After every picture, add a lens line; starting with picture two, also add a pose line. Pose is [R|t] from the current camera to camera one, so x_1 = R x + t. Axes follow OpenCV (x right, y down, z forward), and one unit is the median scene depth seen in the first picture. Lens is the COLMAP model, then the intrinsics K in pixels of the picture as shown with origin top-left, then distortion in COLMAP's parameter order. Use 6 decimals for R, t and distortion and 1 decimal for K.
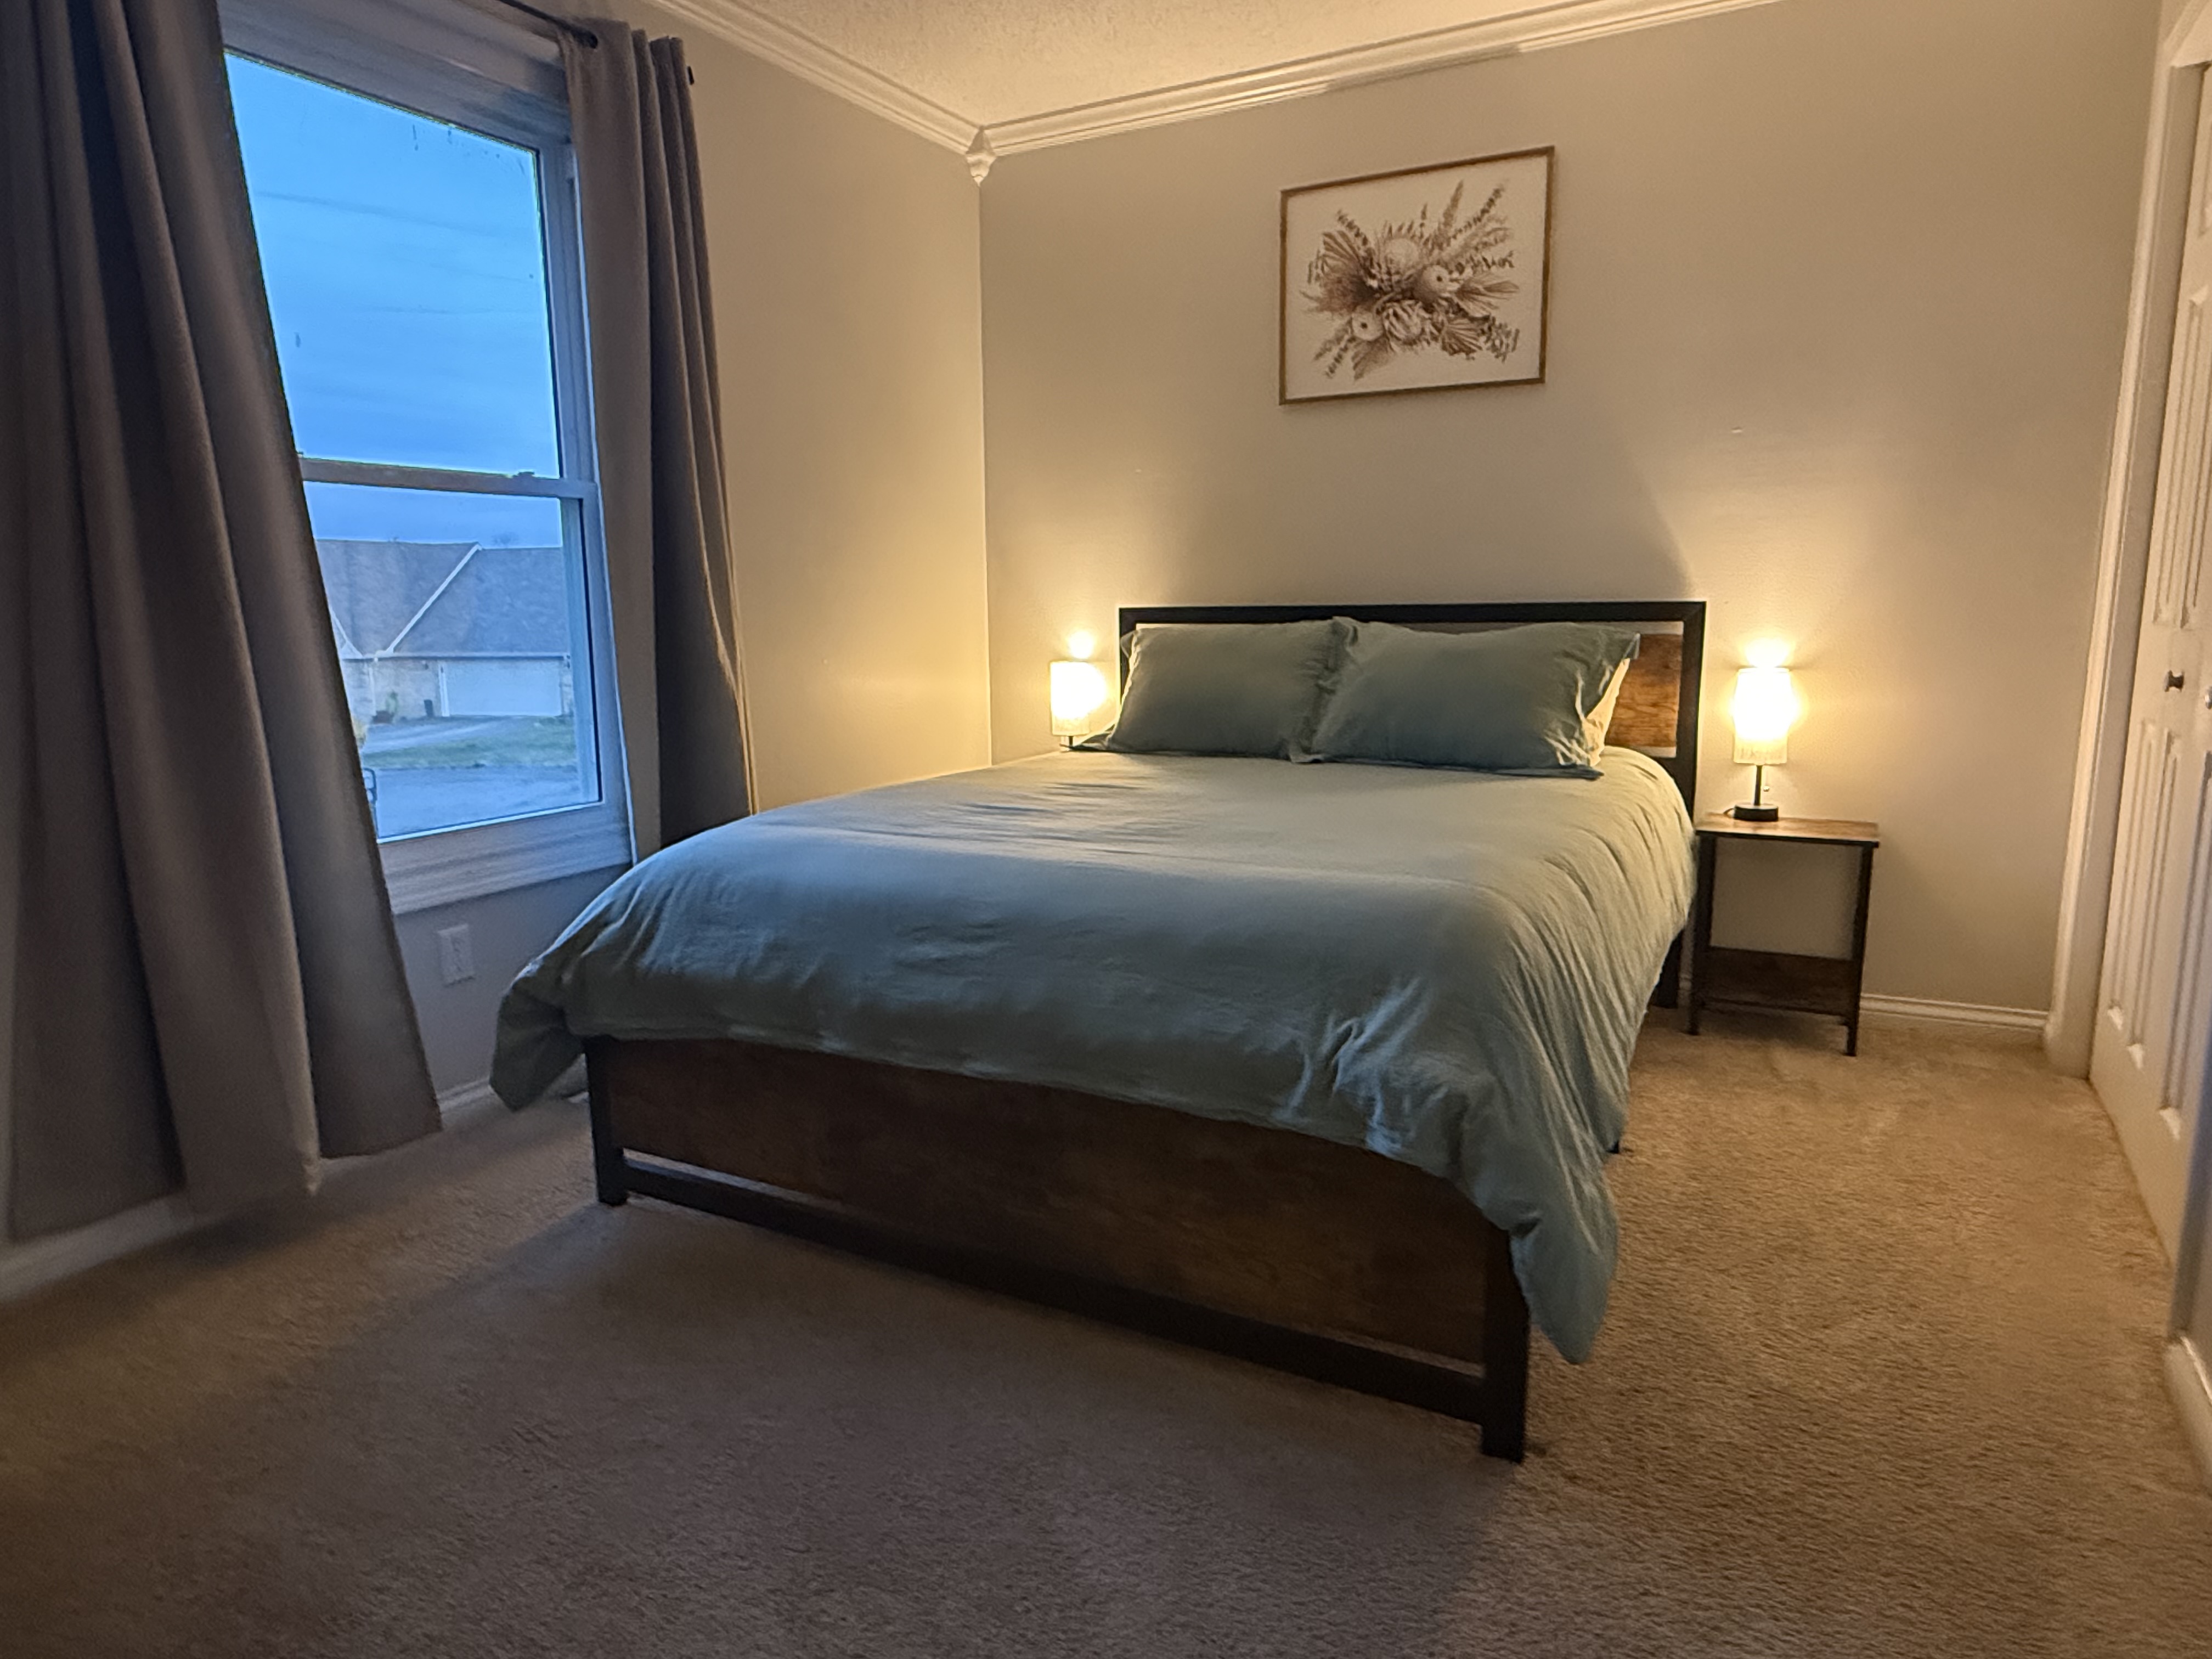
lens RADIAL K [[1347.1, 0, 1114.2], [0, 1347.1, 830.3], [0, 0, 1]] dist [-0.001043, -0.001125]
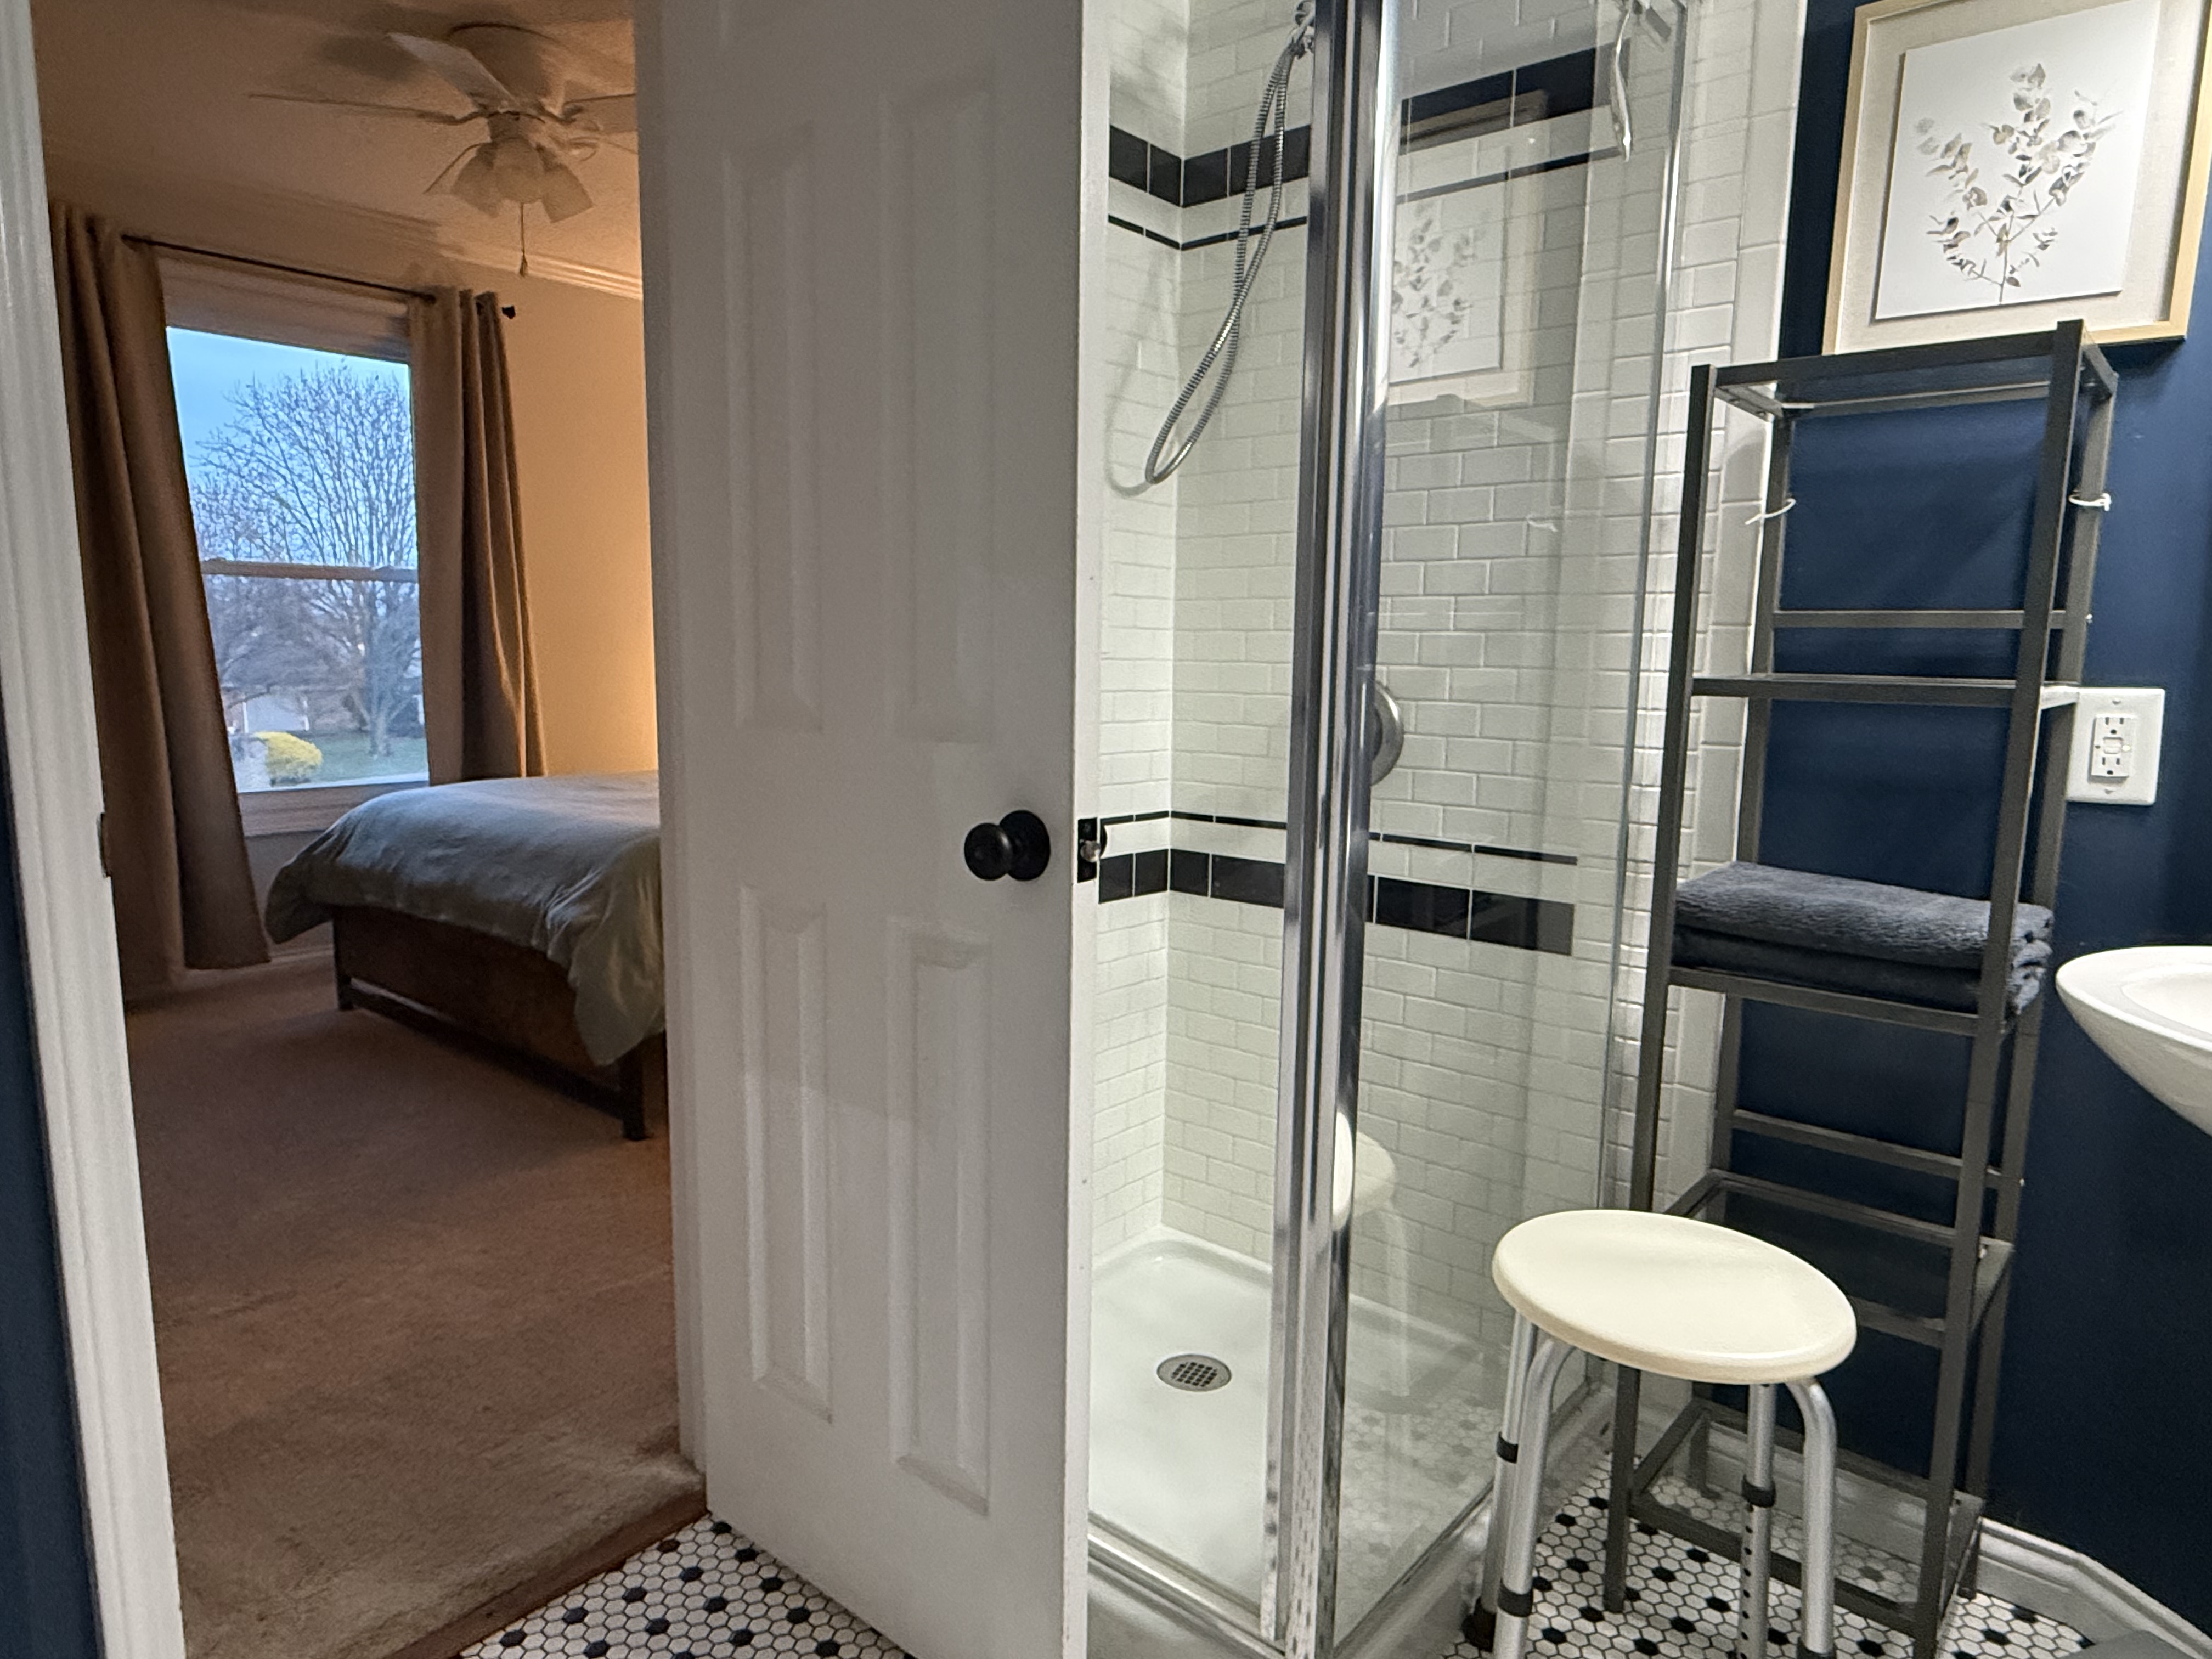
lens RADIAL K [[1347.1, 0, 1097.3], [0, 1347.1, 839.2], [0, 0, 1]] dist [-0.001043, -0.001125]
pose [[0.975957, 0.052229, -0.211614, 0.876909], [-0.057793, 0.998124, -0.020190, 0.046771], [0.210163, 0.031934, 0.977145, -0.439268]]
